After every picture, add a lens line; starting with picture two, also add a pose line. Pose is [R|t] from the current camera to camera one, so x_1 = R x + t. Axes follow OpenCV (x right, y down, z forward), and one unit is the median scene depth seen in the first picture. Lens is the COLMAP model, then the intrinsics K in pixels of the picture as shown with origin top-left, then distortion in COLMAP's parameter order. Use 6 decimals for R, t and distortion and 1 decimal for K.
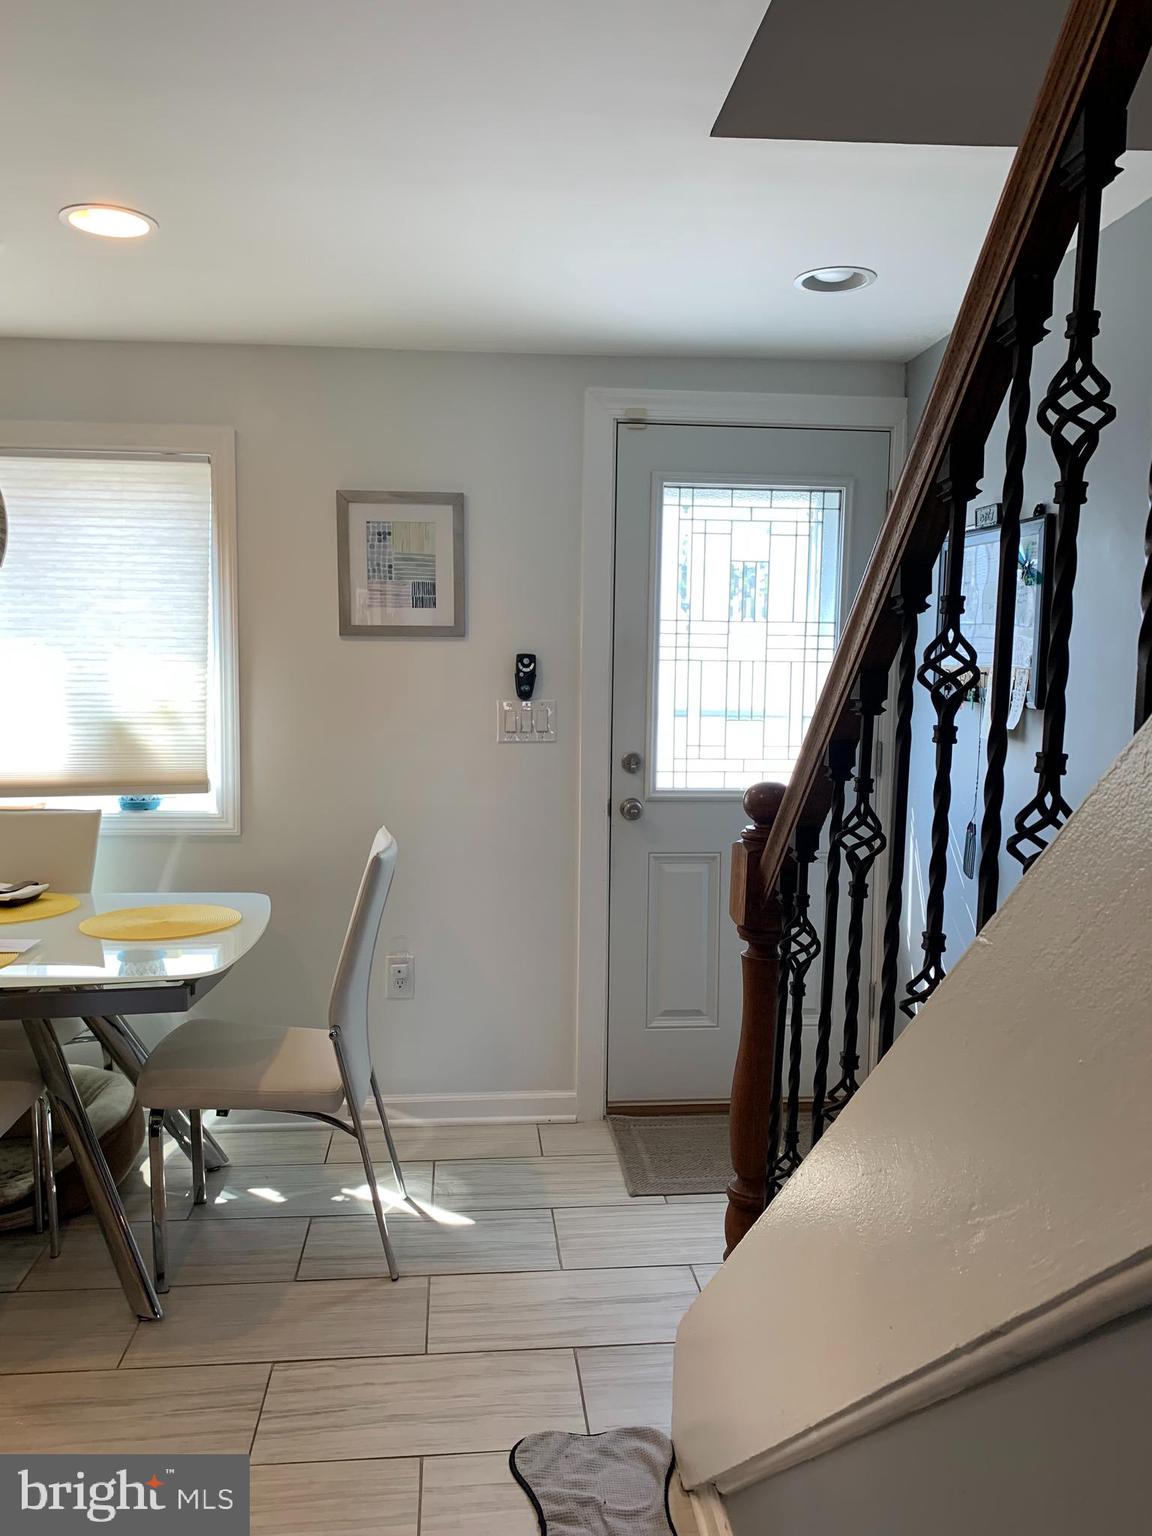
lens RADIAL K [[1156.5, 0, 576.0], [0, 1156.5, 768.0], [0, 0, 1]] dist [0.010475, -0.008006]
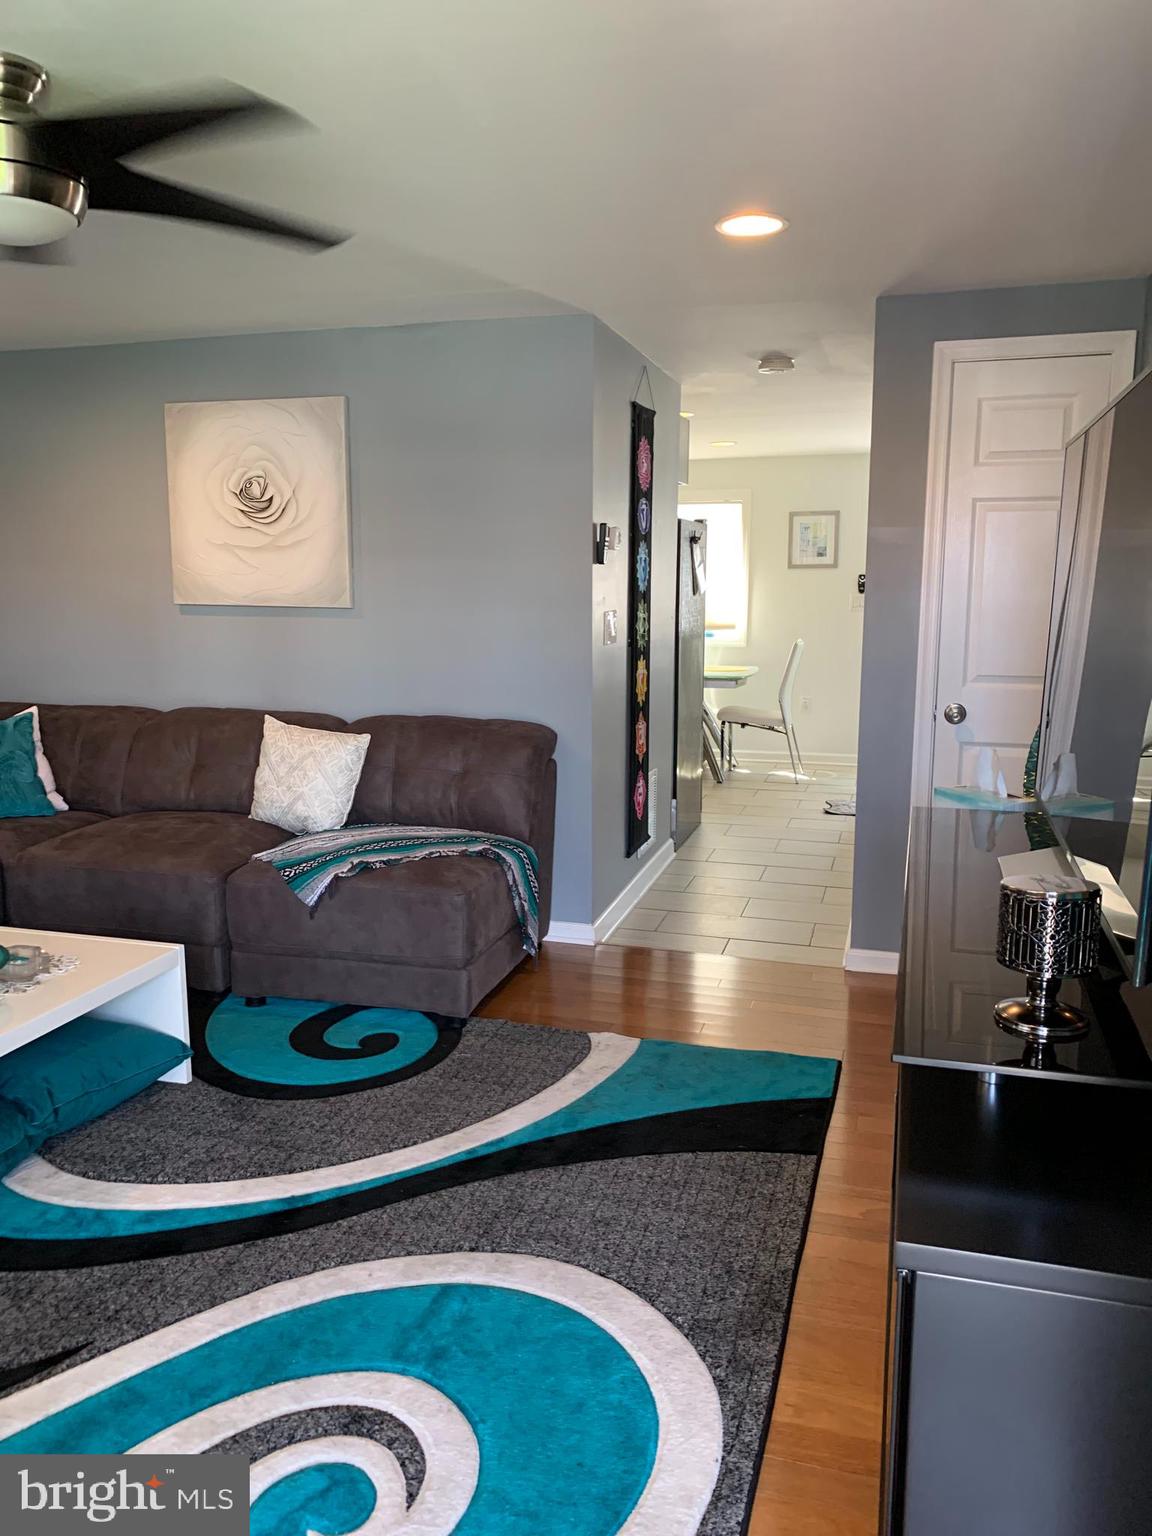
lens RADIAL K [[1171.8, 0, 576.0], [0, 1171.8, 768.0], [0, 0, 1]] dist [0.024333, -0.024982]
pose [[0.927397, 0.050317, -0.370679, 0.346871], [-0.027955, 0.997464, 0.065459, 0.169791], [0.373033, -0.050344, 0.926451, -1.607355]]
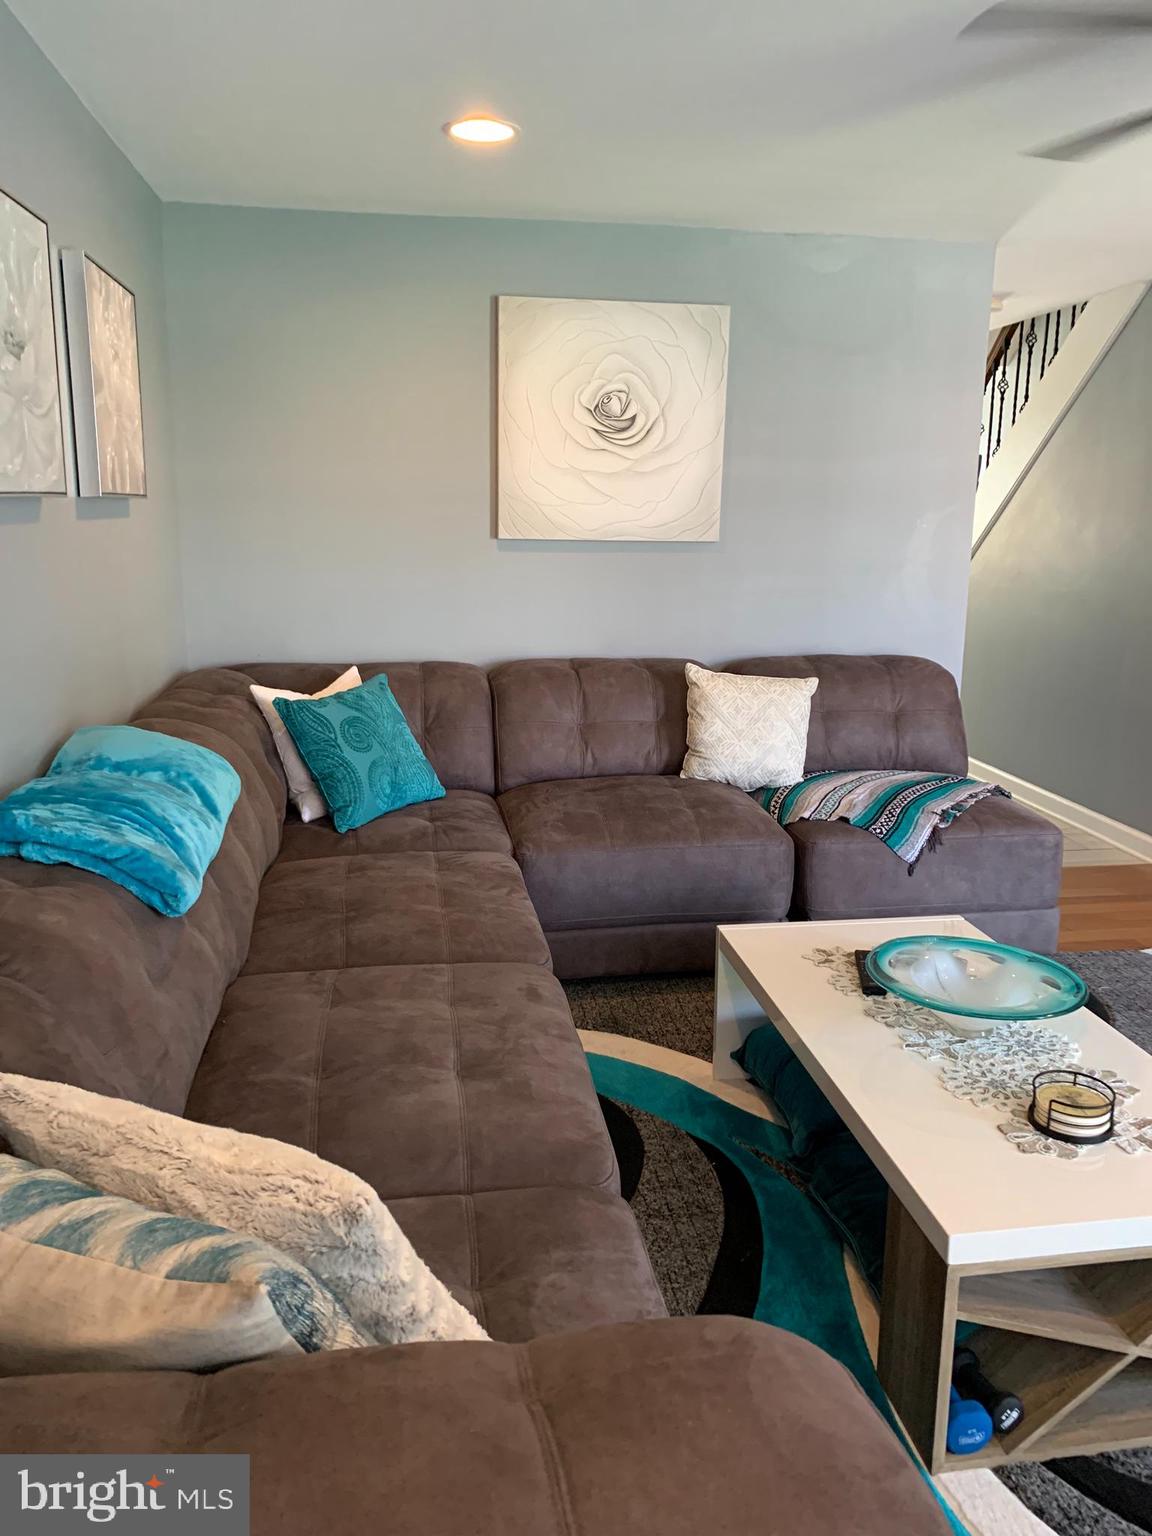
lens RADIAL K [[1156.5, 0, 576.0], [0, 1156.5, 768.0], [0, 0, 1]] dist [0.010475, -0.008006]
pose [[0.998473, -0.015892, 0.052907, -0.831512], [0.009422, 0.992685, 0.120362, 0.169872], [-0.054432, -0.119680, 0.991319, -1.686041]]
